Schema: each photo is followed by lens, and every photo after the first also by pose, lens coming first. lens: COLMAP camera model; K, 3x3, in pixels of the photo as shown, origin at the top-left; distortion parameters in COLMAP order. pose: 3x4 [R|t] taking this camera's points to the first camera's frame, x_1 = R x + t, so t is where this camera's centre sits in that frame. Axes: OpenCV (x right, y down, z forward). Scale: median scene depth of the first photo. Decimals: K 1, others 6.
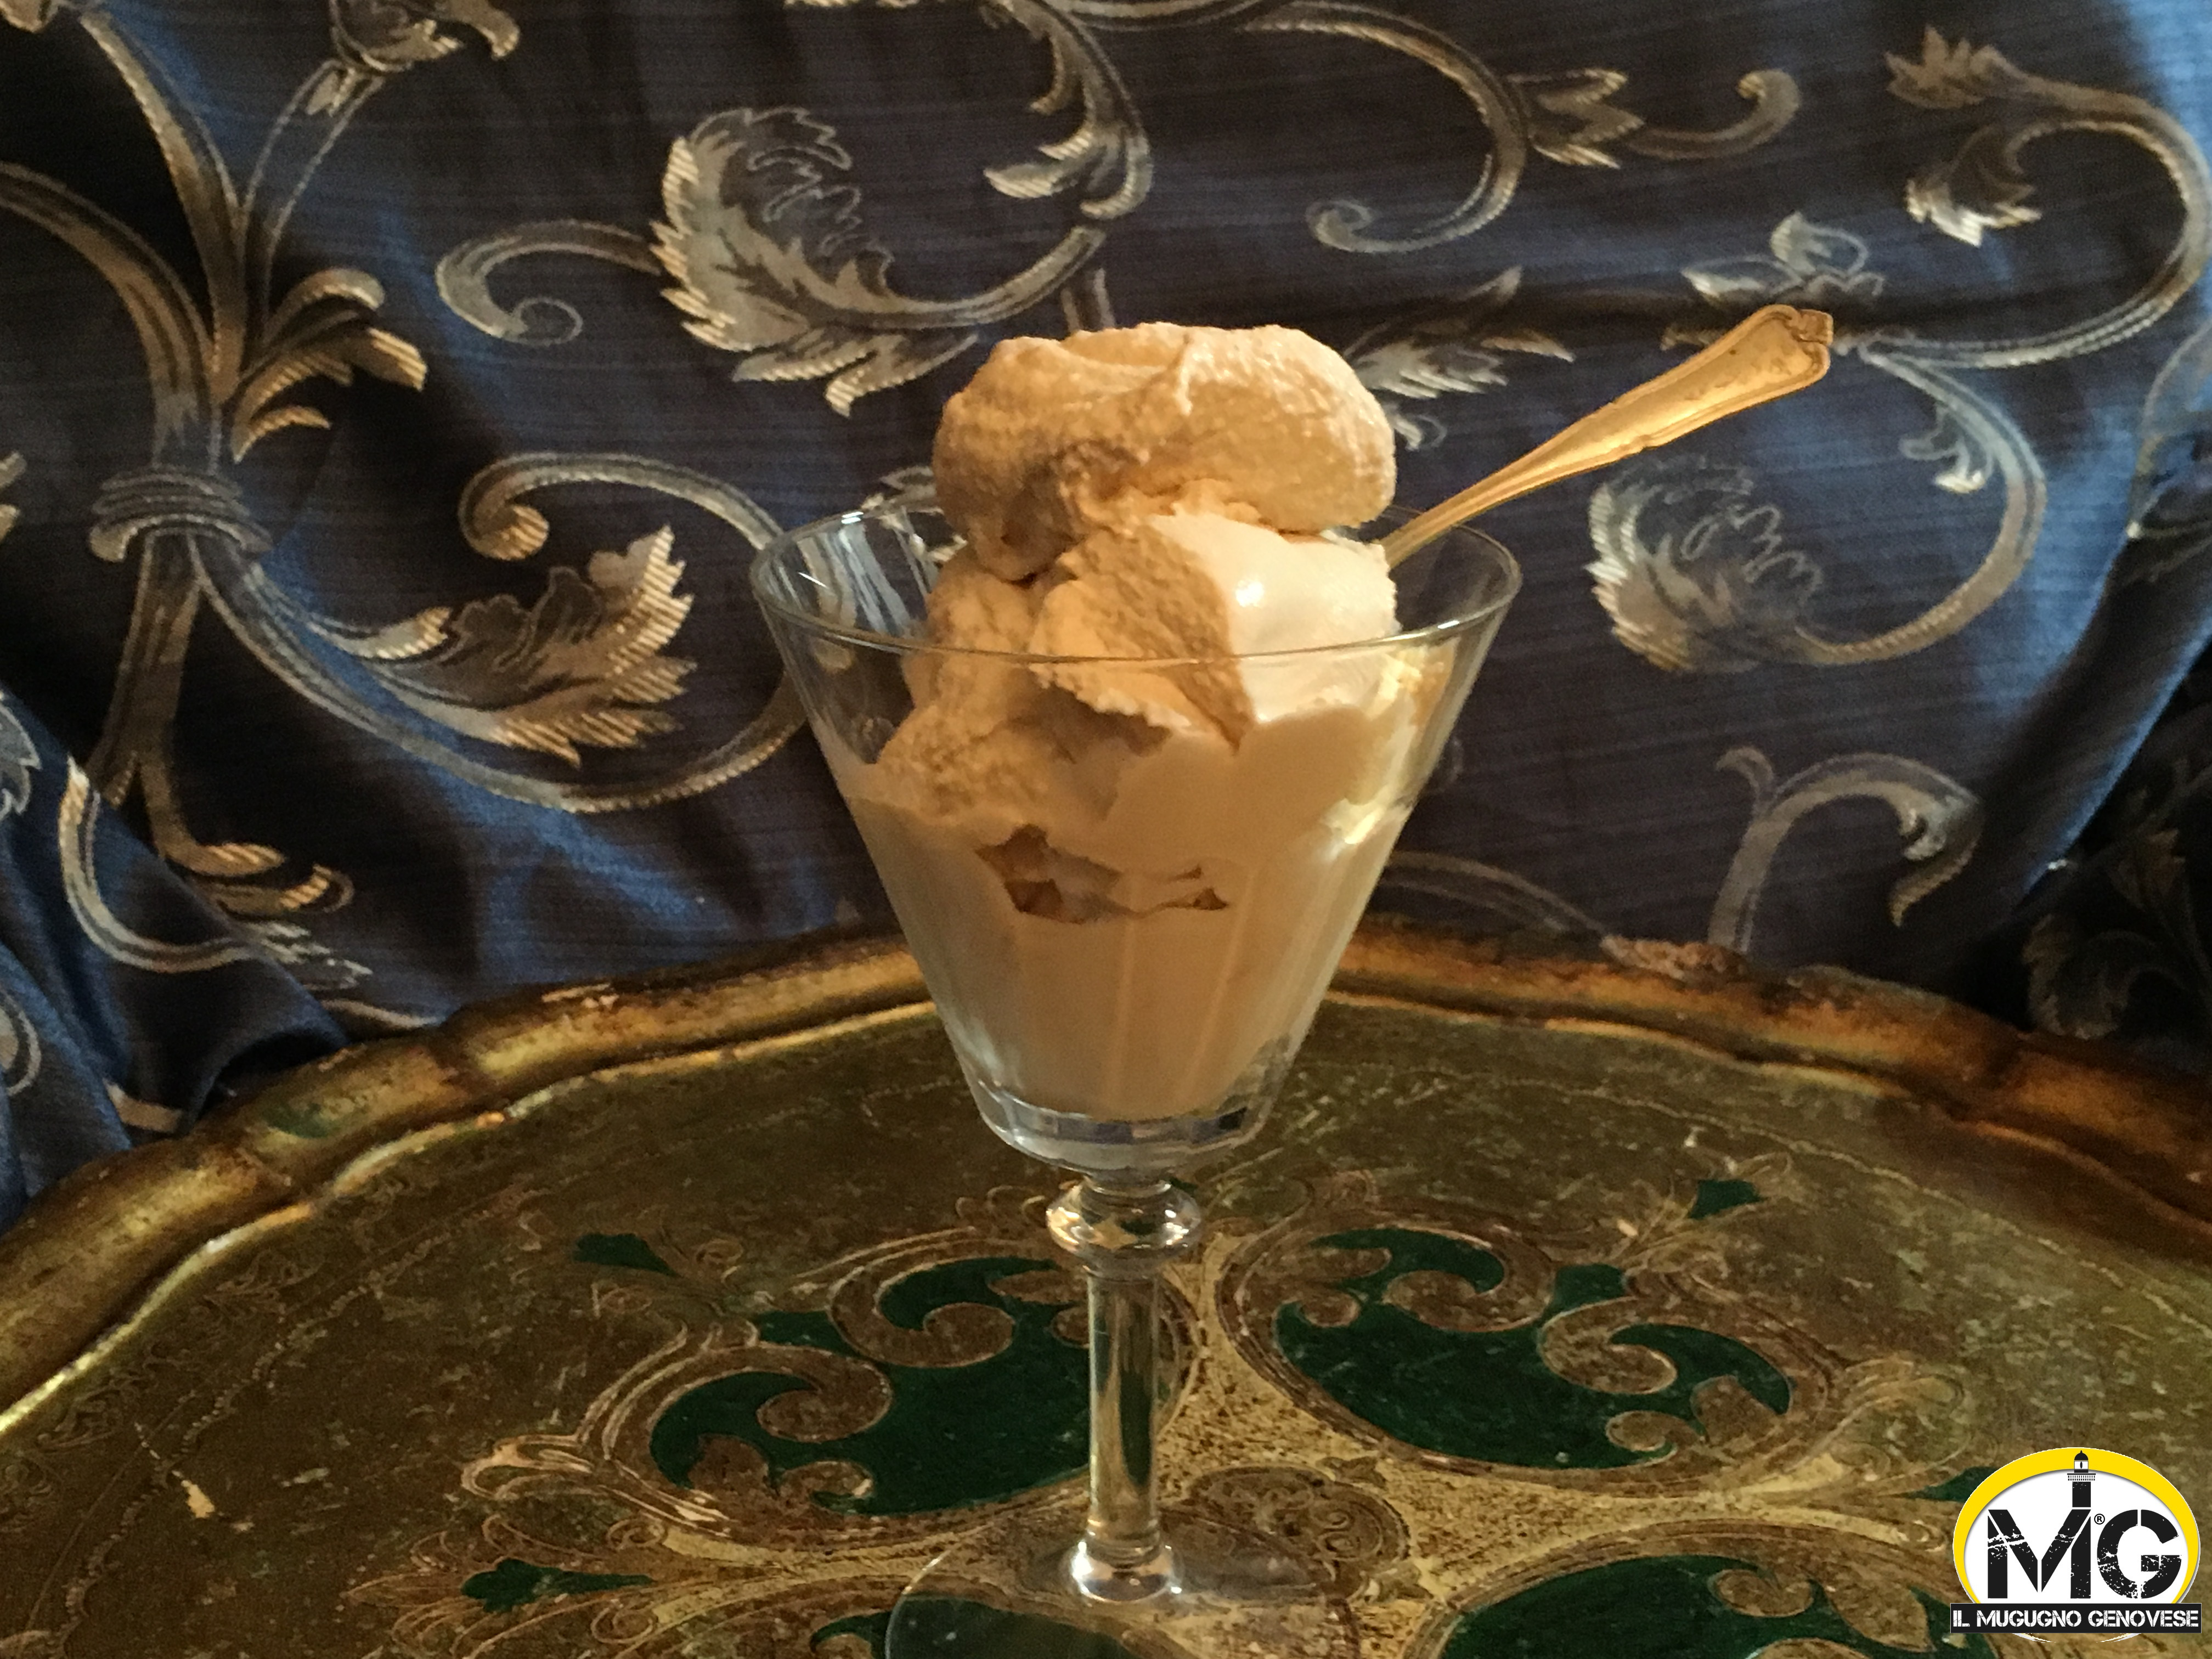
lens RADIAL K [[2799.3, 0, 1107.6], [0, 2799.3, 831.9], [0, 0, 1]] dist [0.037022, 0.000000]
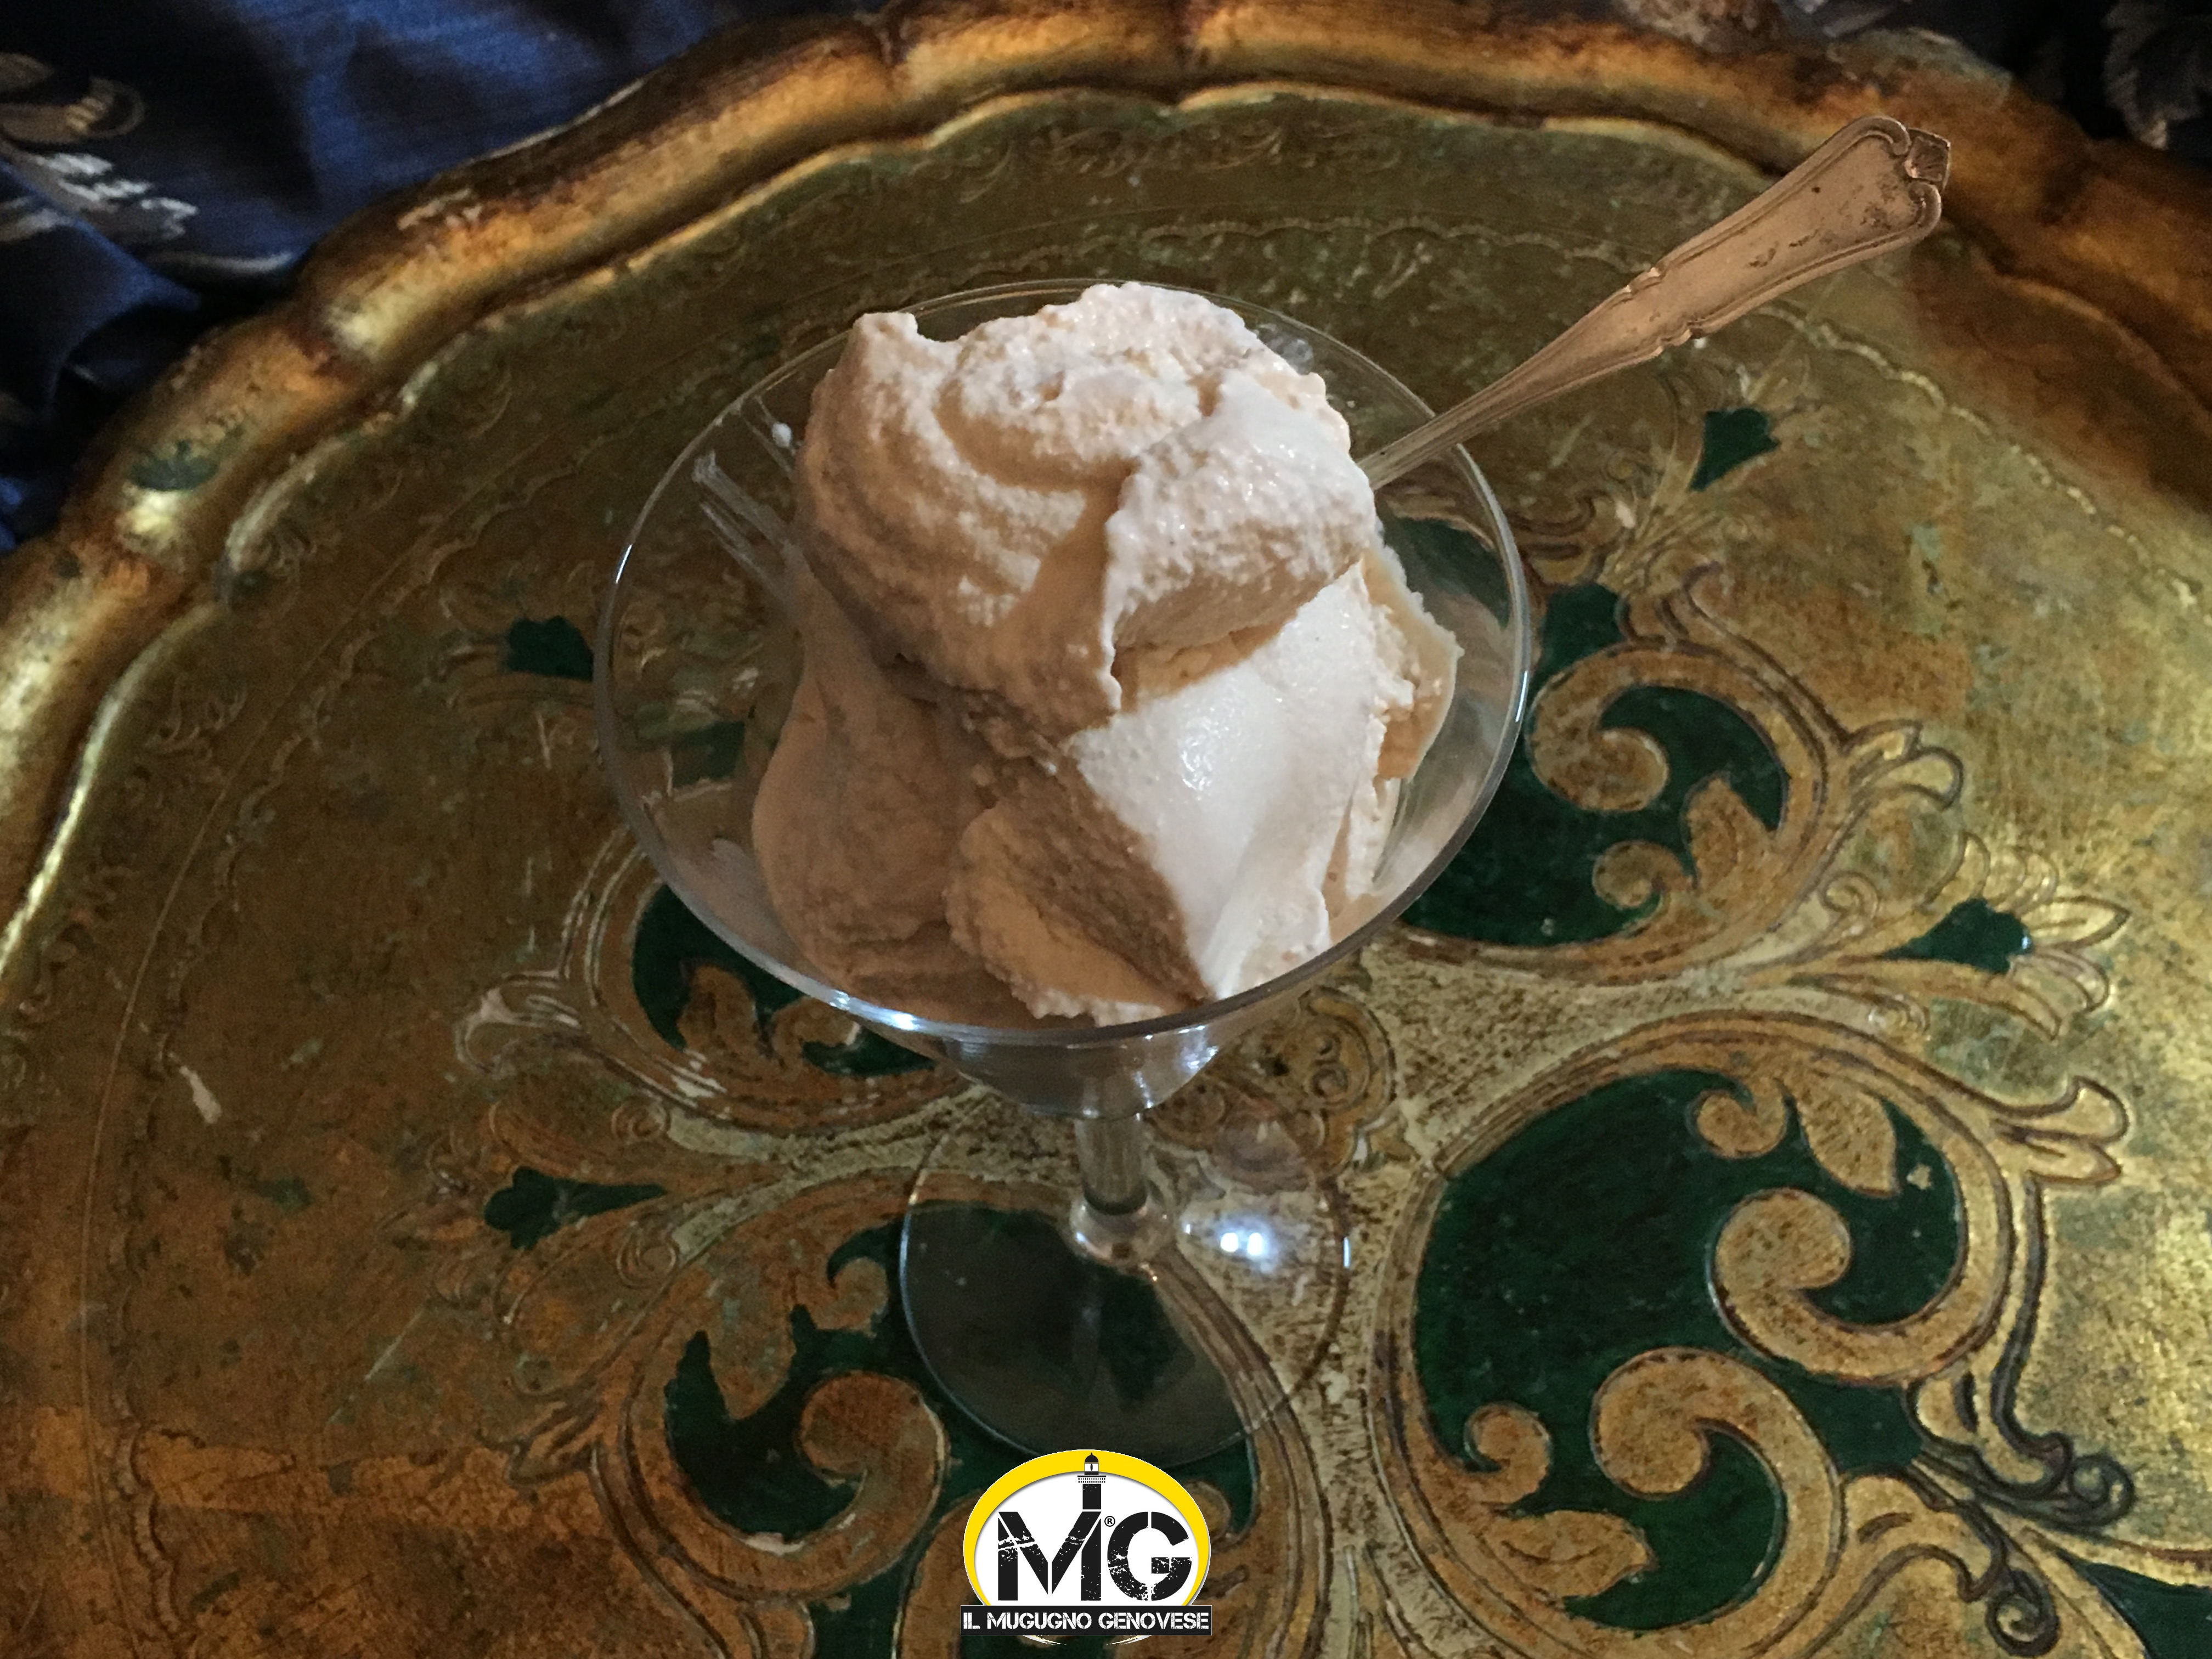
lens RADIAL K [[2799.3, 0, 1107.9], [0, 2799.3, 830.3], [0, 0, 1]] dist [0.037022, 0.000000]
pose [[0.996920, -0.076375, -0.017826, 0.025699], [0.070472, 0.772588, 0.630985, -0.422773], [-0.034419, -0.630297, 0.775590, 0.246561]]
